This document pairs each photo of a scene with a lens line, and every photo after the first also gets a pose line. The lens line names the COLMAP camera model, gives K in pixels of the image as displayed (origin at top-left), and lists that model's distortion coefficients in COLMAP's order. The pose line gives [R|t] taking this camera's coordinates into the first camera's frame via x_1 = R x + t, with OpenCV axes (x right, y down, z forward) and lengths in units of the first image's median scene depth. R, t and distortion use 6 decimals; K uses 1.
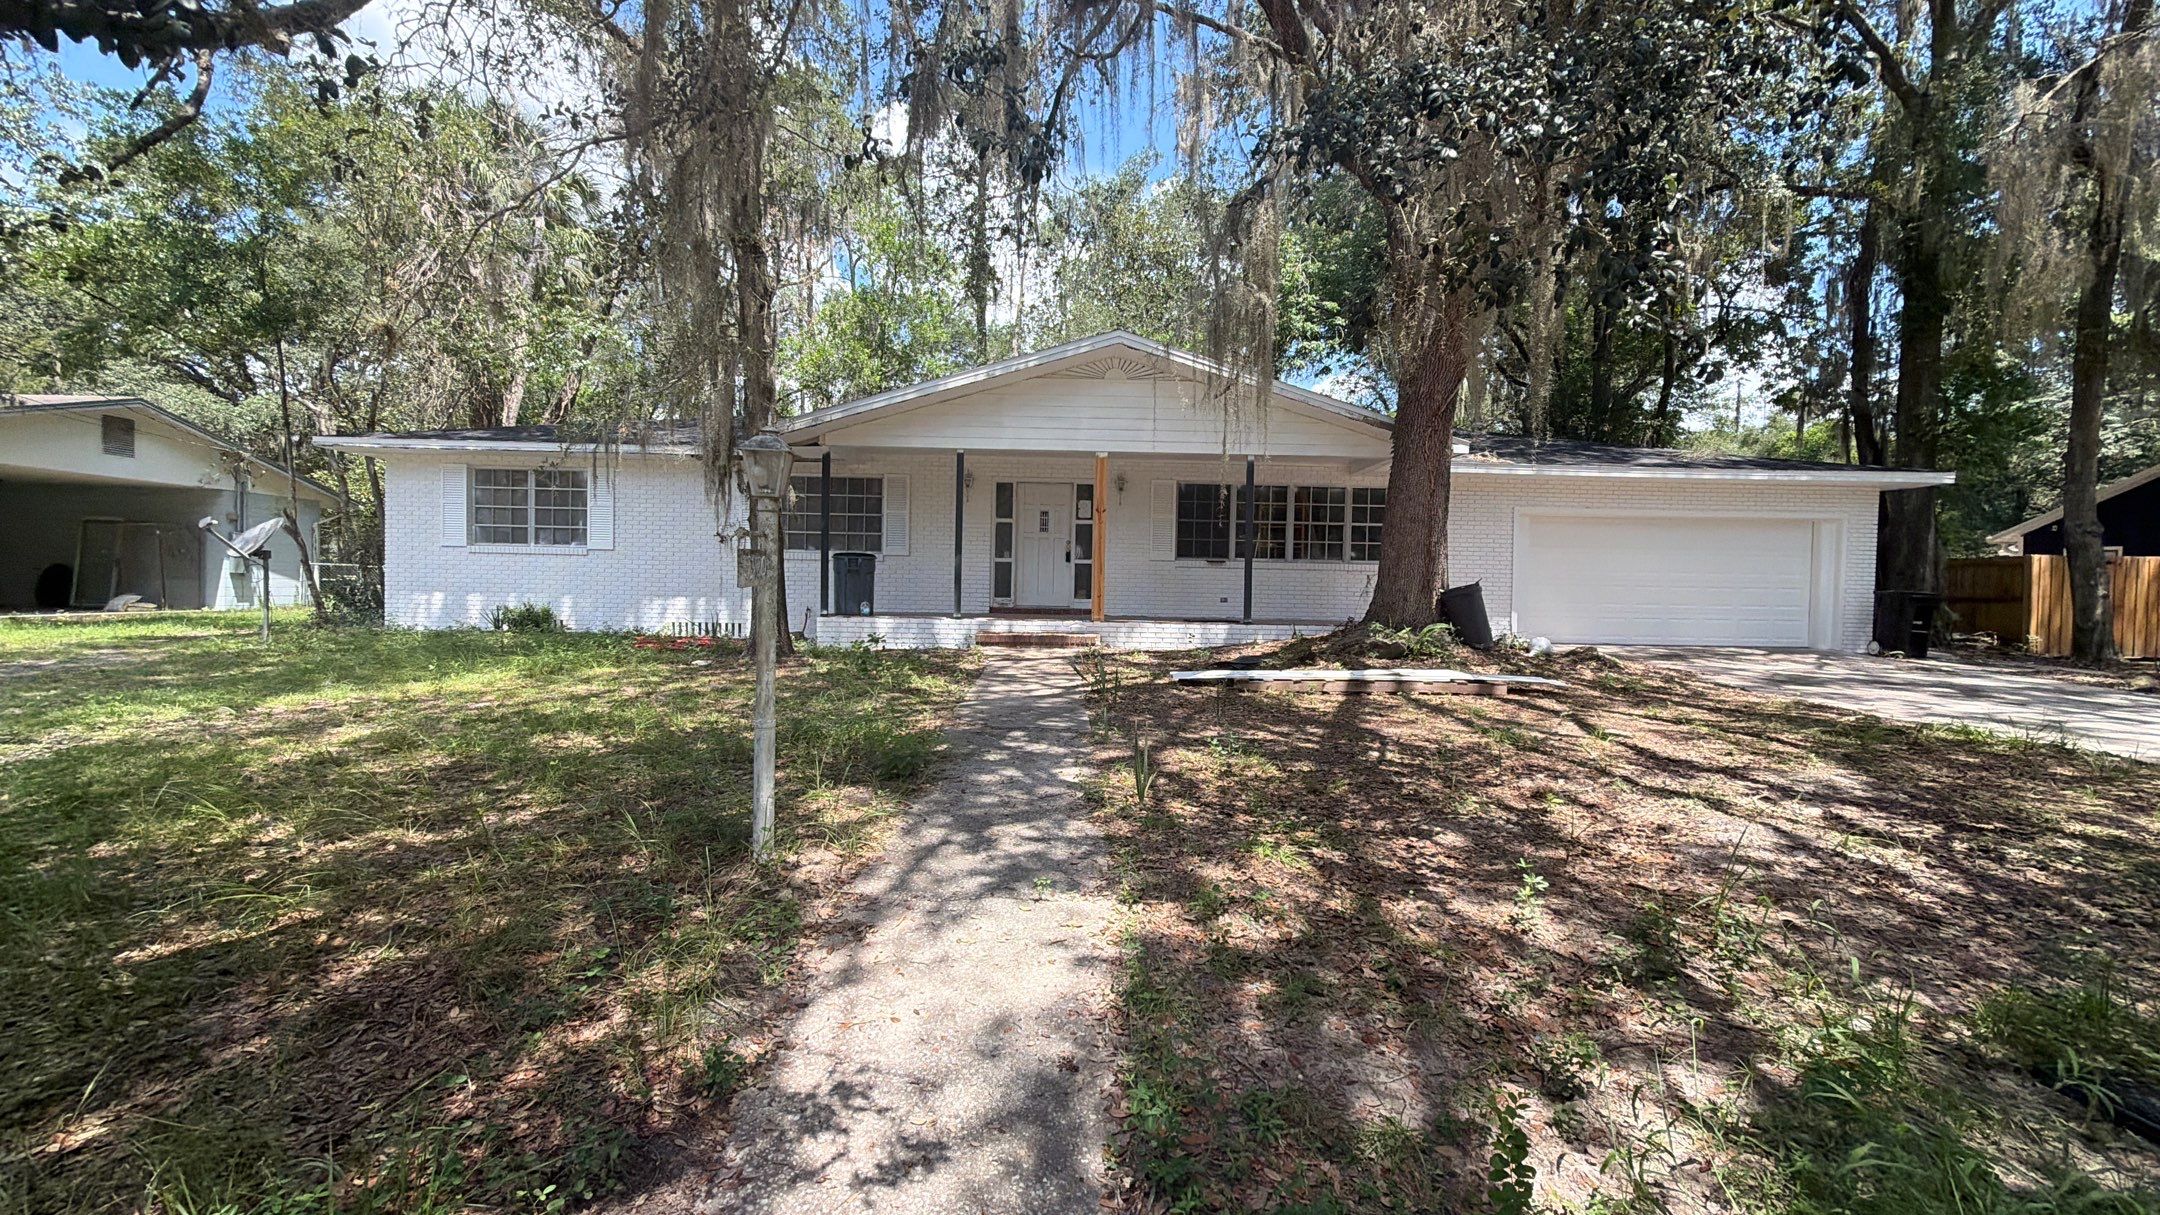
lens RADIAL K [[850.6, 0, 1070.9], [0, 850.6, 606.0], [0, 0, 1]] dist [0.000650, 0.004503]
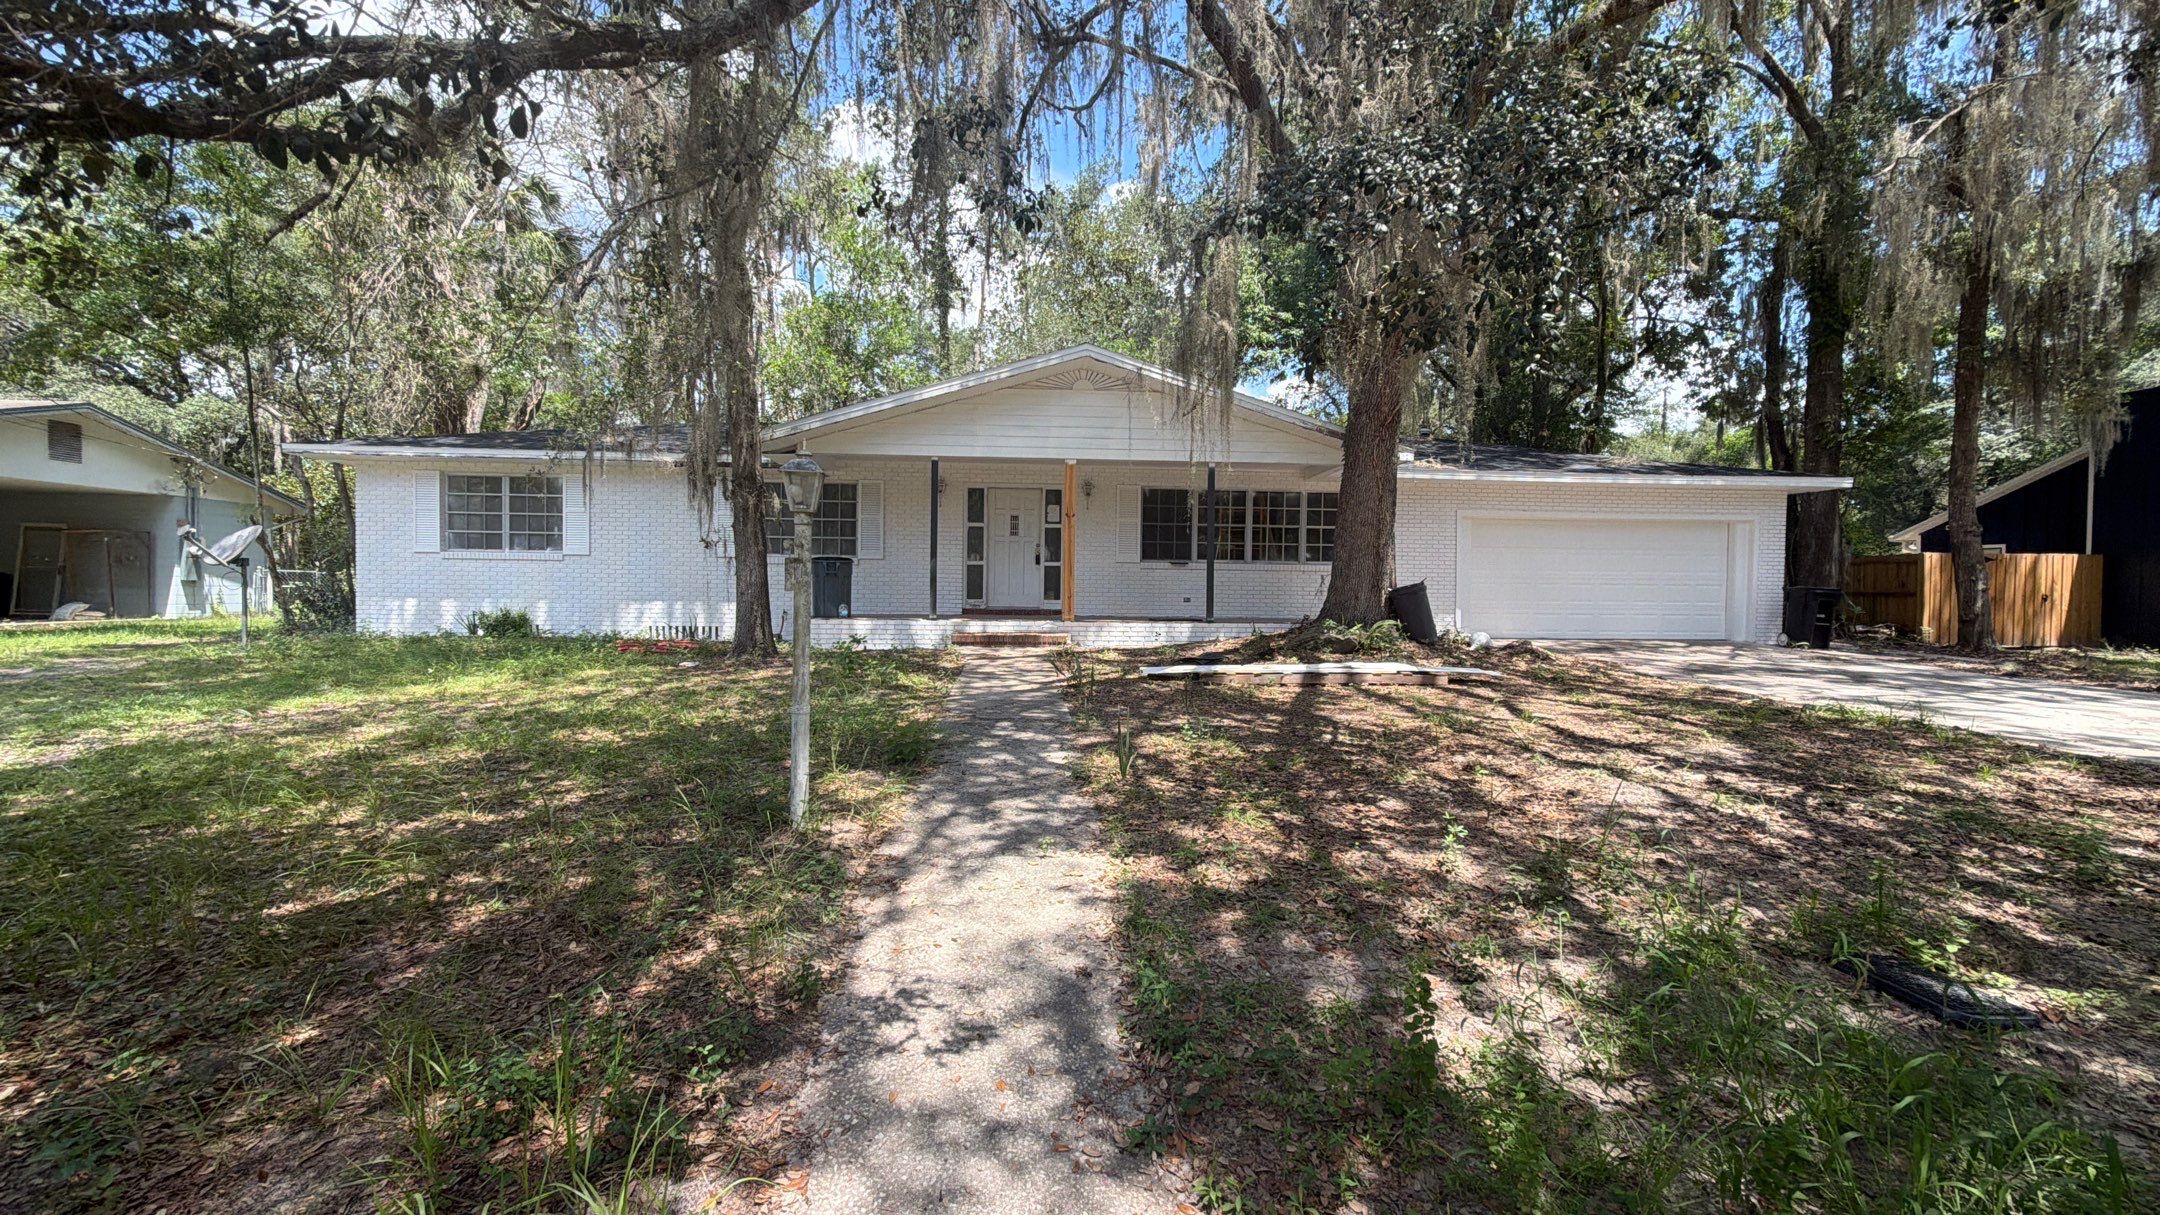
lens RADIAL K [[850.6, 0, 1070.9], [0, 850.6, 606.0], [0, 0, 1]] dist [0.000650, 0.004503]
pose [[0.998853, -0.008127, 0.047178, -0.016171], [0.008194, 0.999966, -0.001223, 0.000832], [-0.047167, 0.001609, 0.998886, -0.052154]]
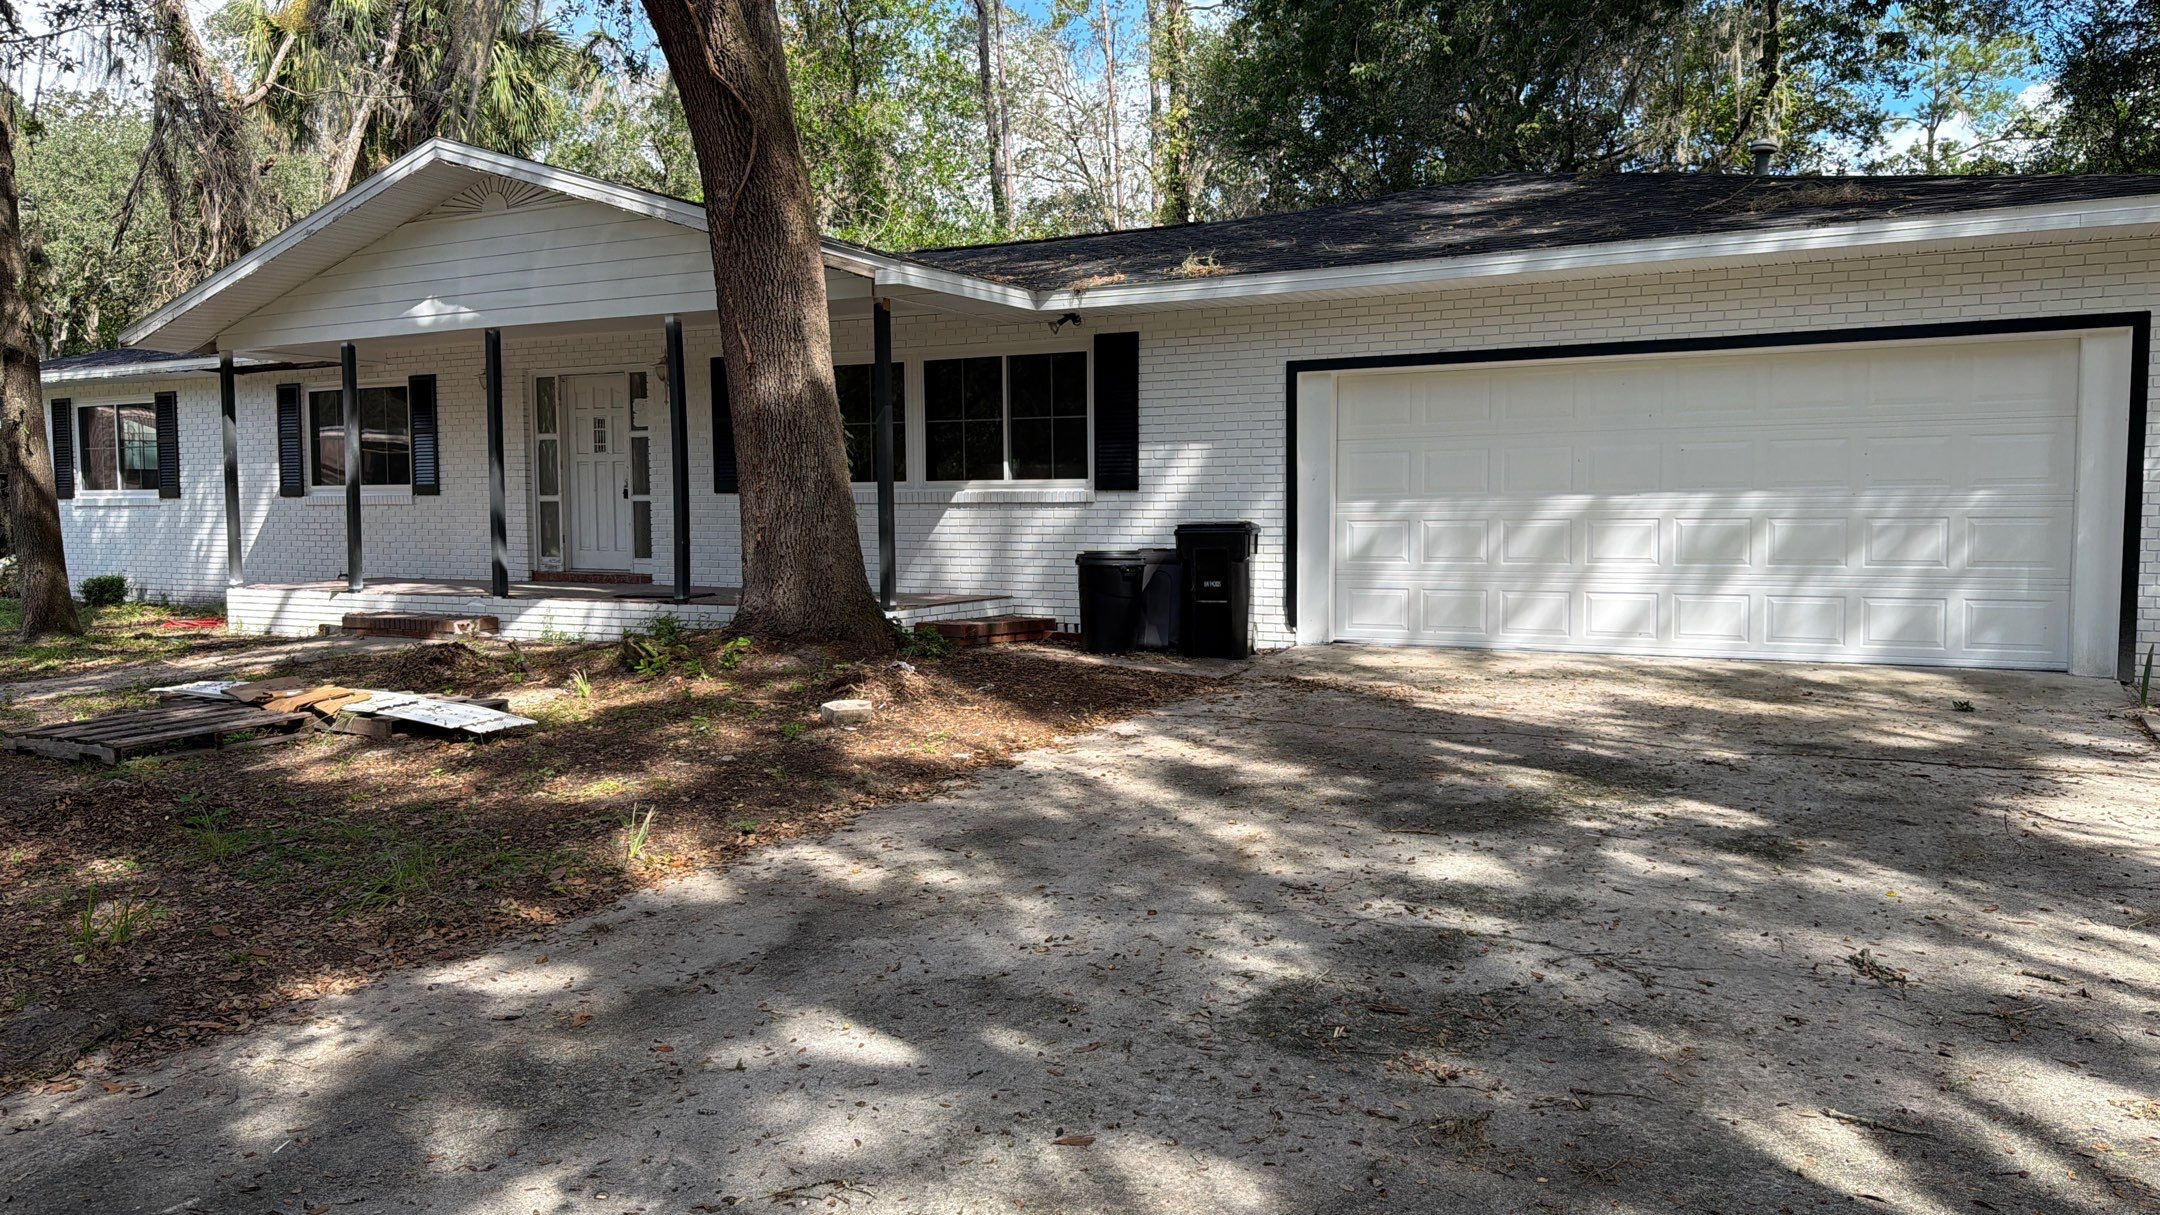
lens RADIAL K [[1530.9, 0, 1091.2], [0, 1530.9, 598.4], [0, 0, 1]] dist [0.115543, -0.151808]
pose [[0.877189, 0.003335, -0.480134, 1.103145], [0.011653, 0.999533, 0.028232, -0.009052], [0.480004, -0.030360, 0.876741, 0.218579]]
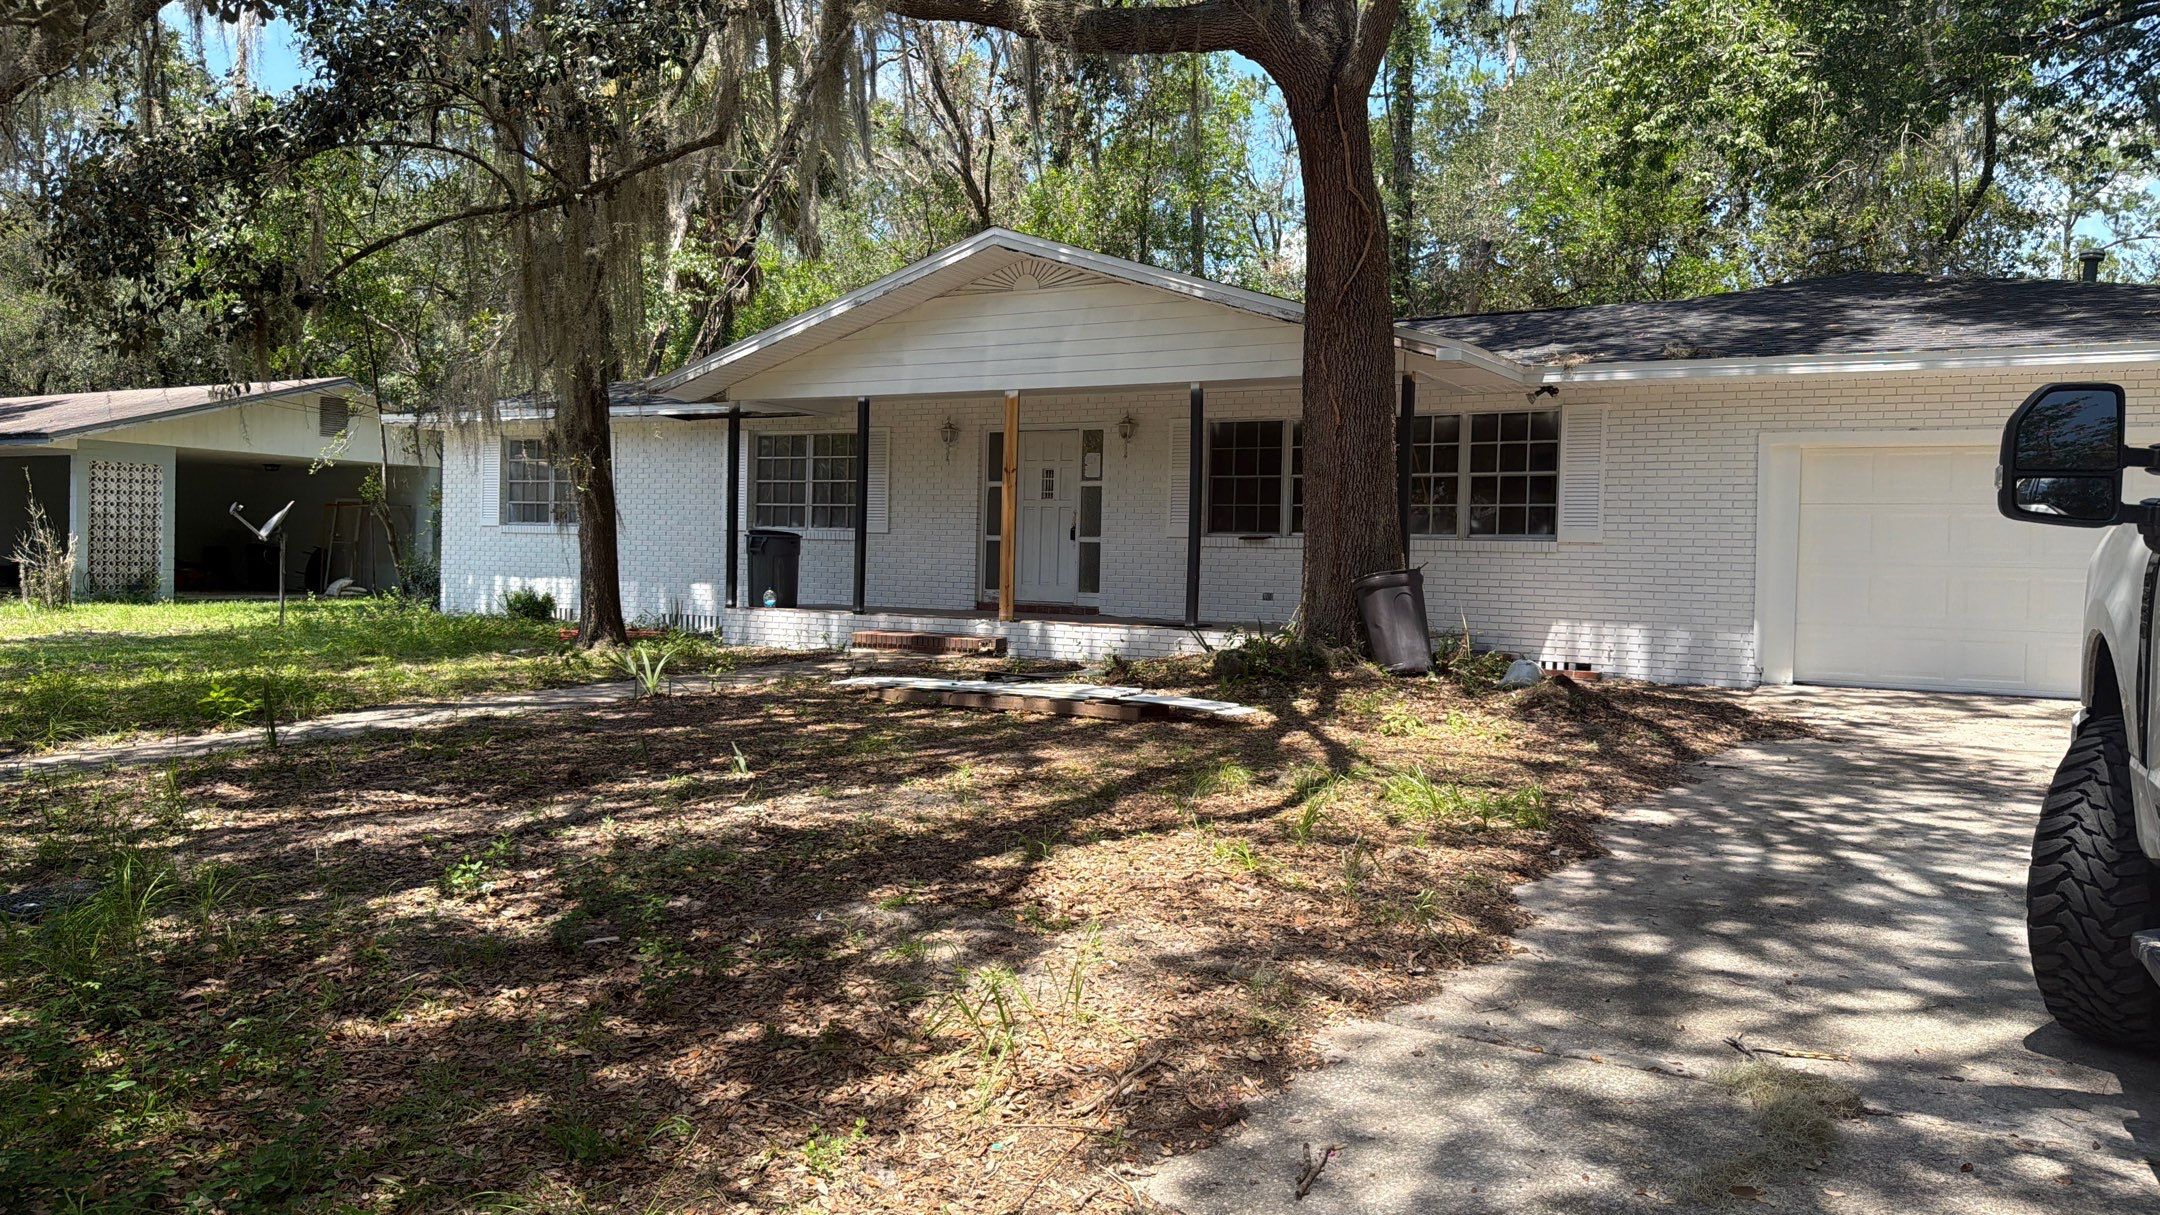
lens RADIAL K [[1533.1, 0, 1100.7], [0, 1533.1, 601.2], [0, 0, 1]] dist [0.111785, -0.149313]
pose [[0.857498, 0.014645, -0.514279, 0.885513], [-0.023945, 0.999648, -0.011459, 0.017150], [0.513930, 0.022141, 0.857546, -0.110712]]
